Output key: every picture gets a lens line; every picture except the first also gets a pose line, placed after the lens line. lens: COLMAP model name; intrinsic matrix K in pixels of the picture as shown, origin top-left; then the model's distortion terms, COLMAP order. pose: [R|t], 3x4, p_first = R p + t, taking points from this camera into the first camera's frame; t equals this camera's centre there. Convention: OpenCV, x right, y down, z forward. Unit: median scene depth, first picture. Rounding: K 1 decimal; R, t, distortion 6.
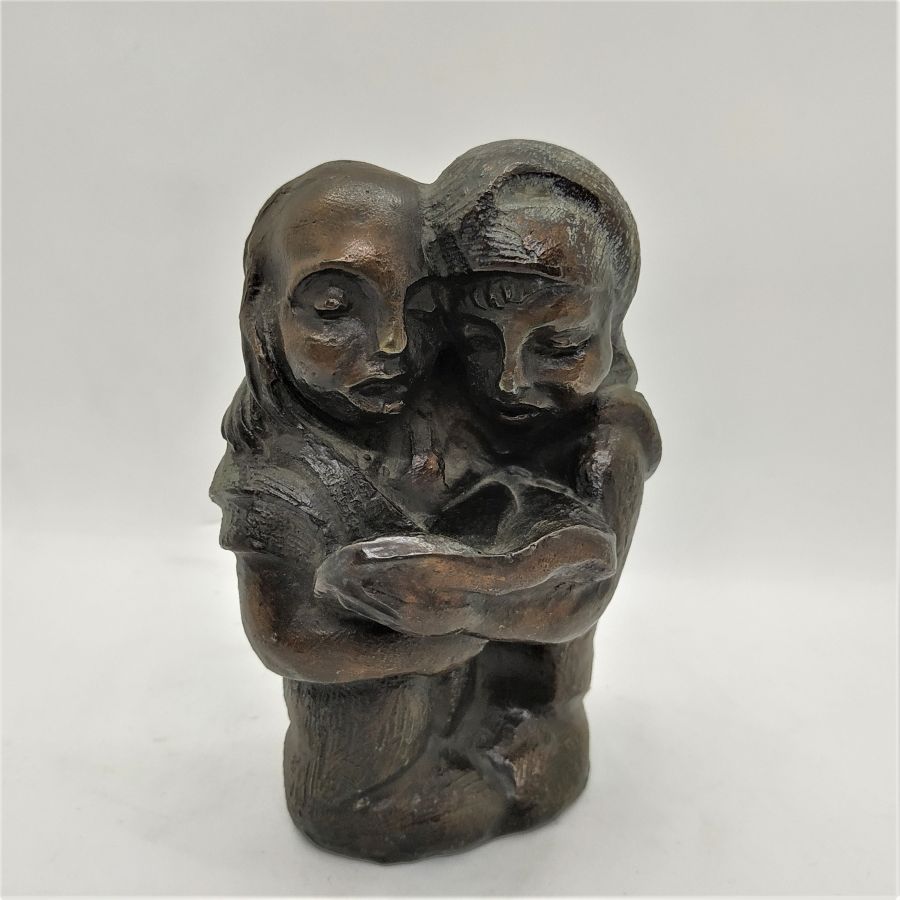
lens RADIAL K [[949.5, 0, 458.3], [0, 949.5, 455.0], [0, 0, 1]] dist [0.024521, 0.000000]
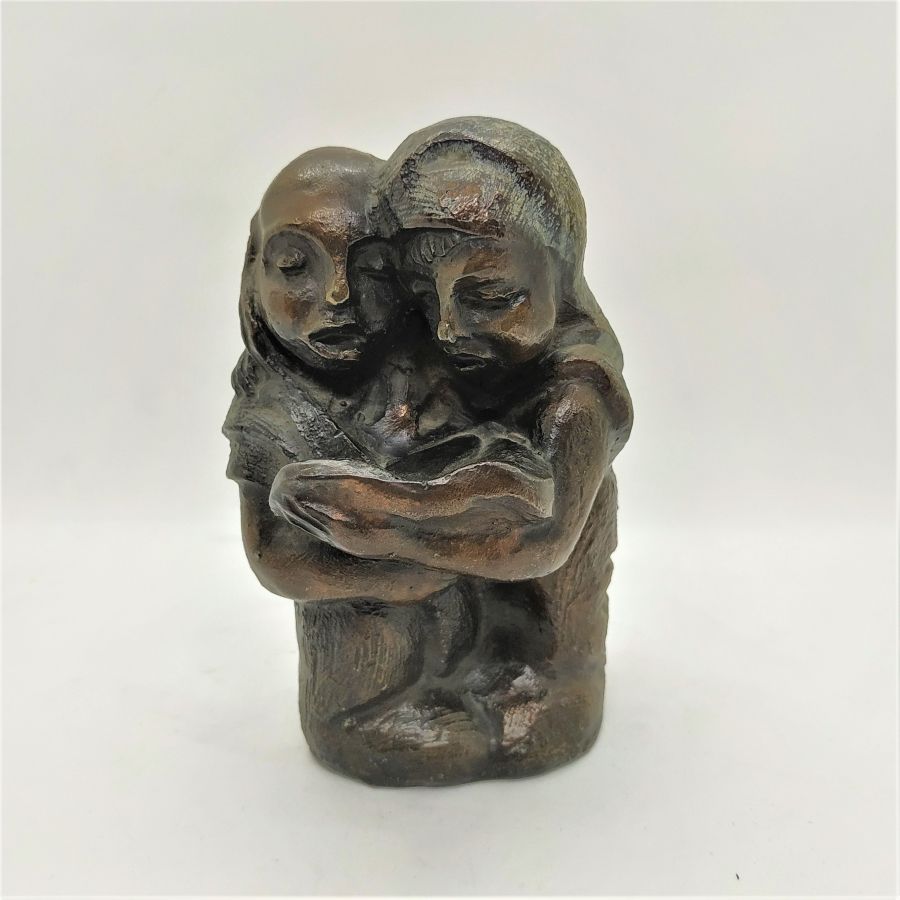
lens RADIAL K [[949.5, 0, 458.9], [0, 949.5, 457.1], [0, 0, 1]] dist [0.024521, 0.000000]
pose [[0.951616, 0.030692, -0.305755, 0.401816], [-0.047040, 0.997822, -0.046241, 0.117272], [0.303669, 0.058387, 0.950987, -0.039803]]
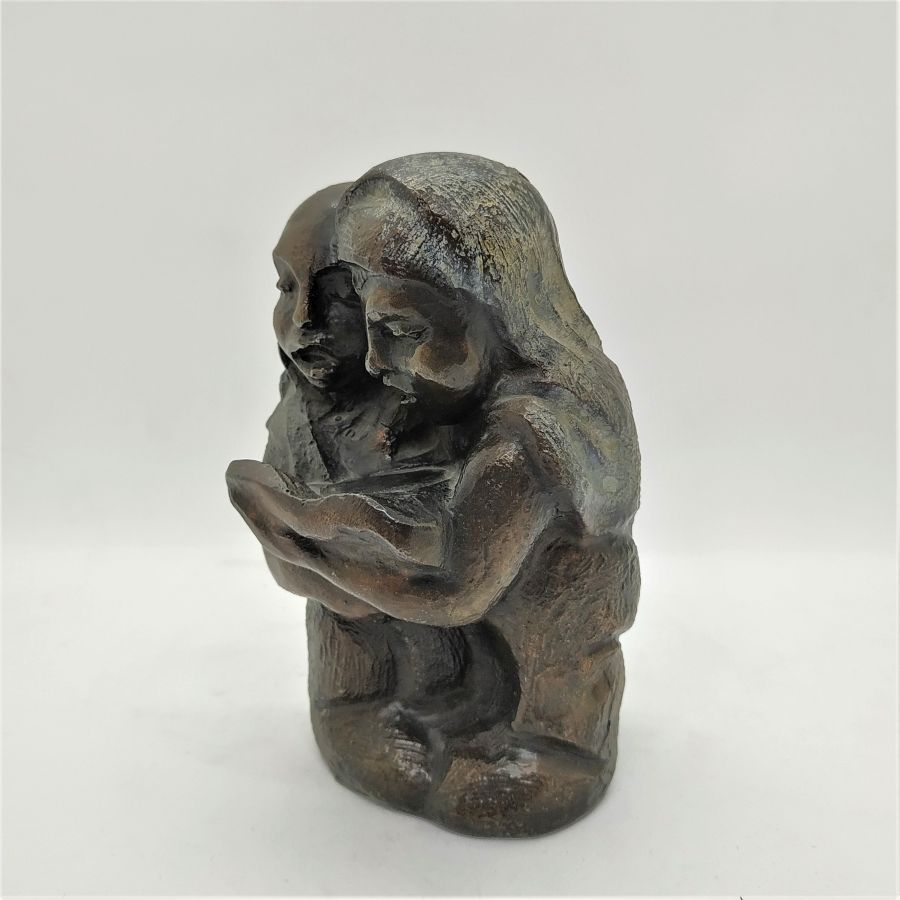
lens RADIAL K [[949.5, 0, 441.2], [0, 949.5, 456.8], [0, 0, 1]] dist [0.024521, 0.000000]
pose [[0.567206, 0.183089, -0.802967, 1.007638], [-0.252802, 0.966613, 0.041827, -0.035412], [0.783816, 0.179268, 0.594555, 0.401162]]
